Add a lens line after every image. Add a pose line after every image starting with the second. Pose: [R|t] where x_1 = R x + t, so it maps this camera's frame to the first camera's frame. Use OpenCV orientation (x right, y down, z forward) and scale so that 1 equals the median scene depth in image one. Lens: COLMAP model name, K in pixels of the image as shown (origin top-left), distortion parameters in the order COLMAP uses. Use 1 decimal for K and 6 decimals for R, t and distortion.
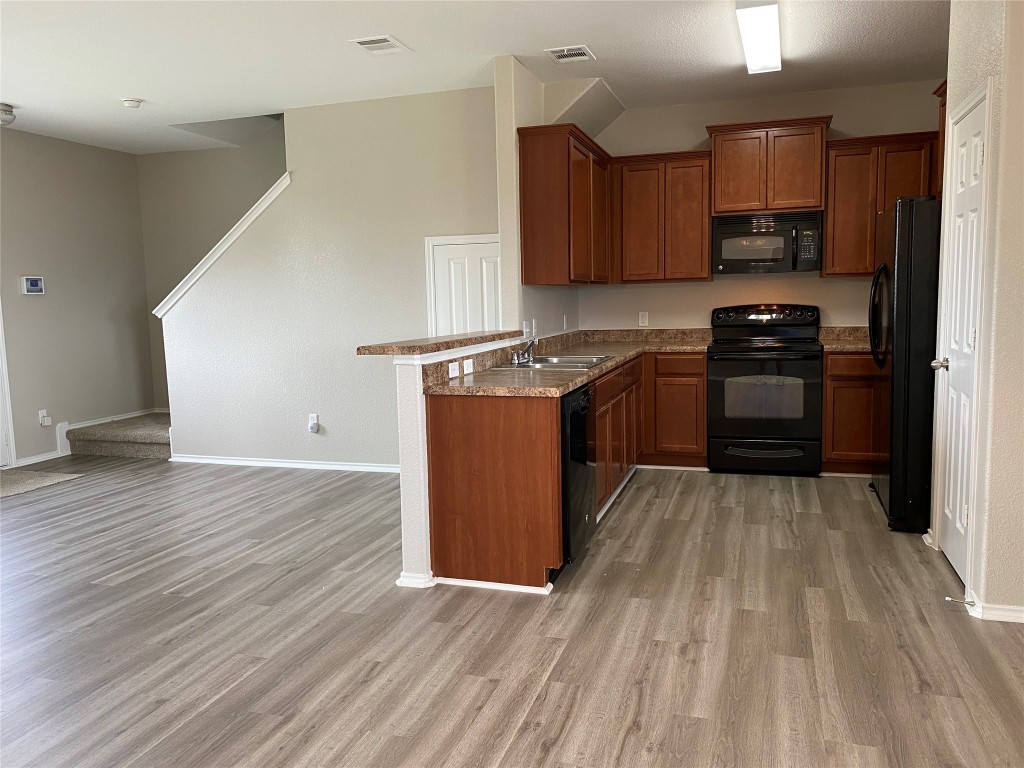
lens RADIAL K [[782.4, 0, 513.8], [0, 782.4, 375.2], [0, 0, 1]] dist [0.008545, -0.010219]
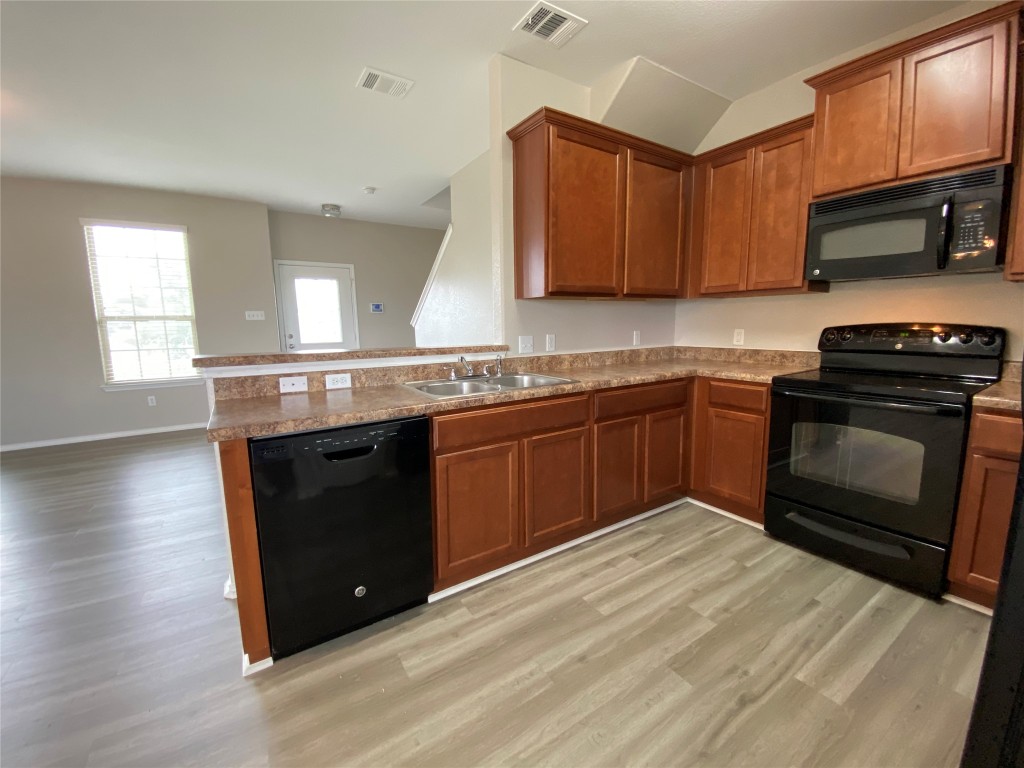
lens RADIAL K [[414.3, 0, 511.7], [0, 414.3, 378.9], [0, 0, 1]] dist [0.009284, -0.014990]
pose [[0.772243, 0.097912, -0.627737, 0.390068], [-0.067502, 0.995105, 0.072171, -0.059509], [0.631731, -0.013360, 0.775073, 0.667321]]
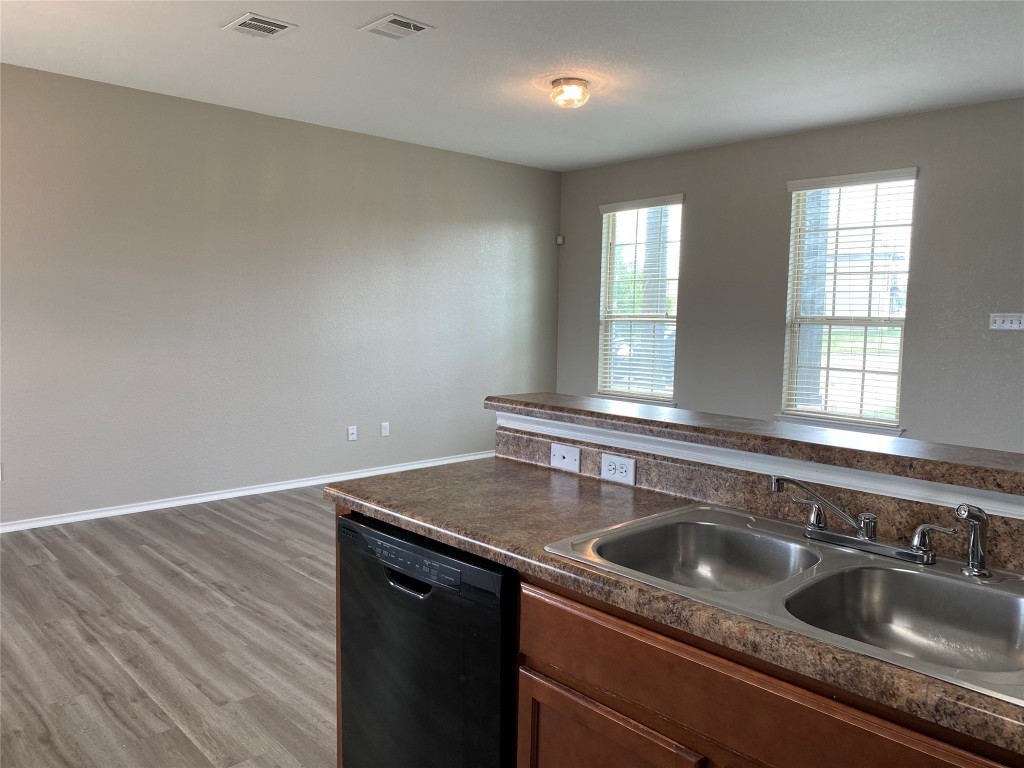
lens RADIAL K [[782.4, 0, 514.1], [0, 782.4, 381.1], [0, 0, 1]] dist [0.008545, -0.010219]
pose [[-0.486305, 0.092564, -0.868873, 0.389219], [-0.096242, 0.982649, 0.158552, -0.133060], [0.868473, 0.160726, -0.468958, 1.065620]]
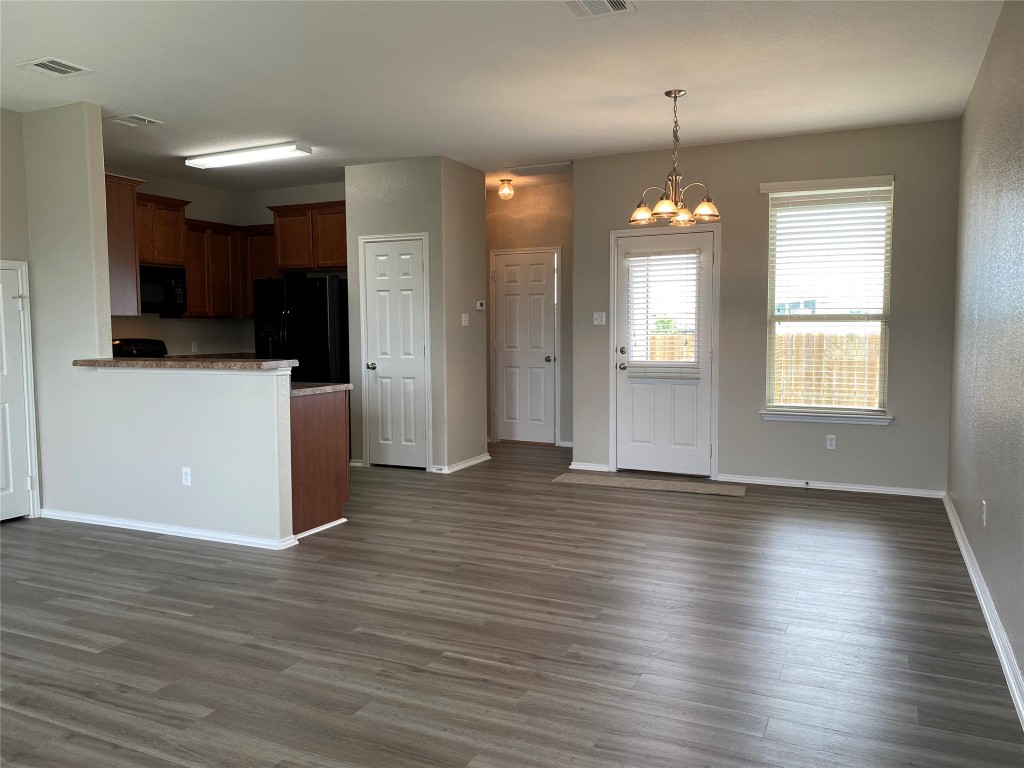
lens RADIAL K [[782.4, 0, 521.3], [0, 782.4, 389.7], [0, 0, 1]] dist [0.008545, -0.010219]
pose [[0.122197, -0.061559, 0.990595, -1.112612], [0.106235, 0.993152, 0.048613, -0.008738], [-0.986804, 0.099295, 0.127900, 0.350973]]
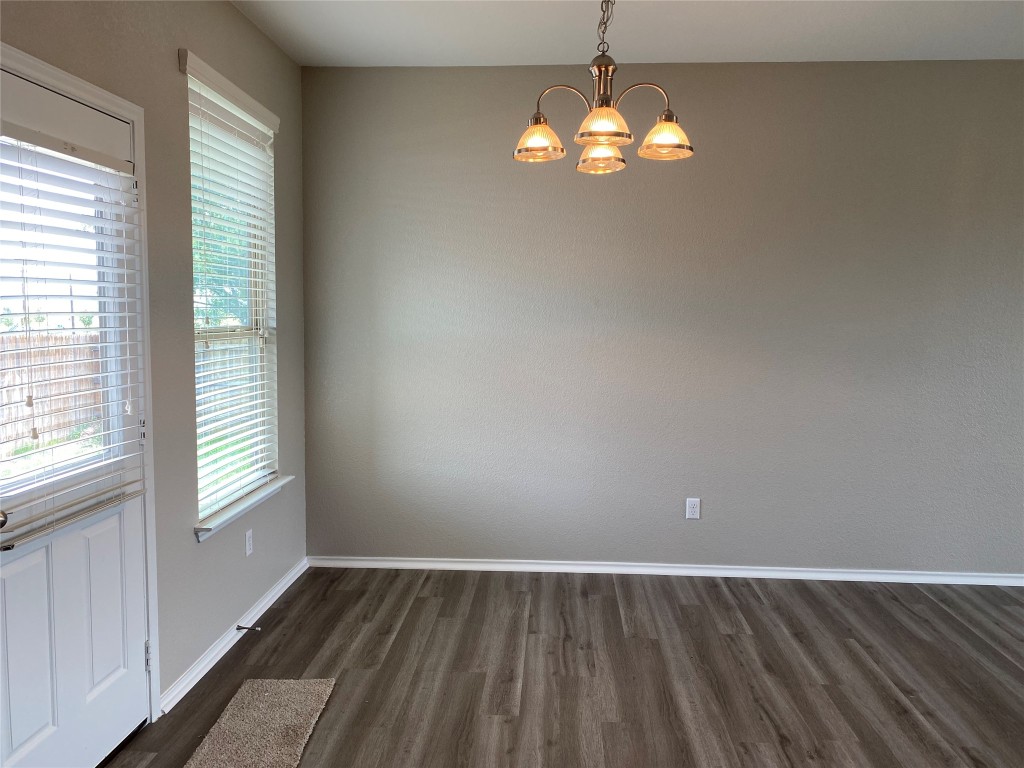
lens RADIAL K [[782.4, 0, 520.6], [0, 782.4, 381.0], [0, 0, 1]] dist [0.008545, -0.010219]
pose [[-0.966012, 0.035887, -0.255994, 0.276483], [-0.015196, 0.980721, 0.194824, -0.122715], [0.258050, 0.192092, -0.946842, 0.818400]]
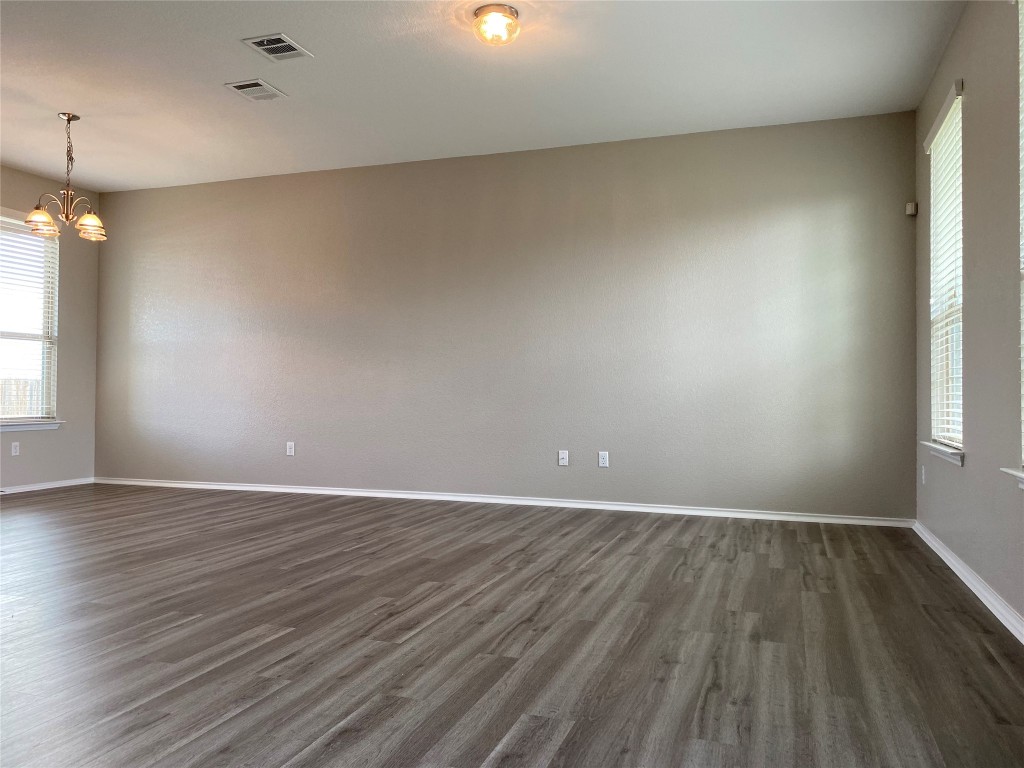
lens RADIAL K [[782.4, 0, 518.6], [0, 782.4, 384.9], [0, 0, 1]] dist [0.008545, -0.010219]
pose [[-0.999677, 0.018878, 0.017032, -0.663410], [0.020414, 0.995262, 0.095060, -0.037536], [-0.015157, 0.095377, -0.995326, 1.488251]]
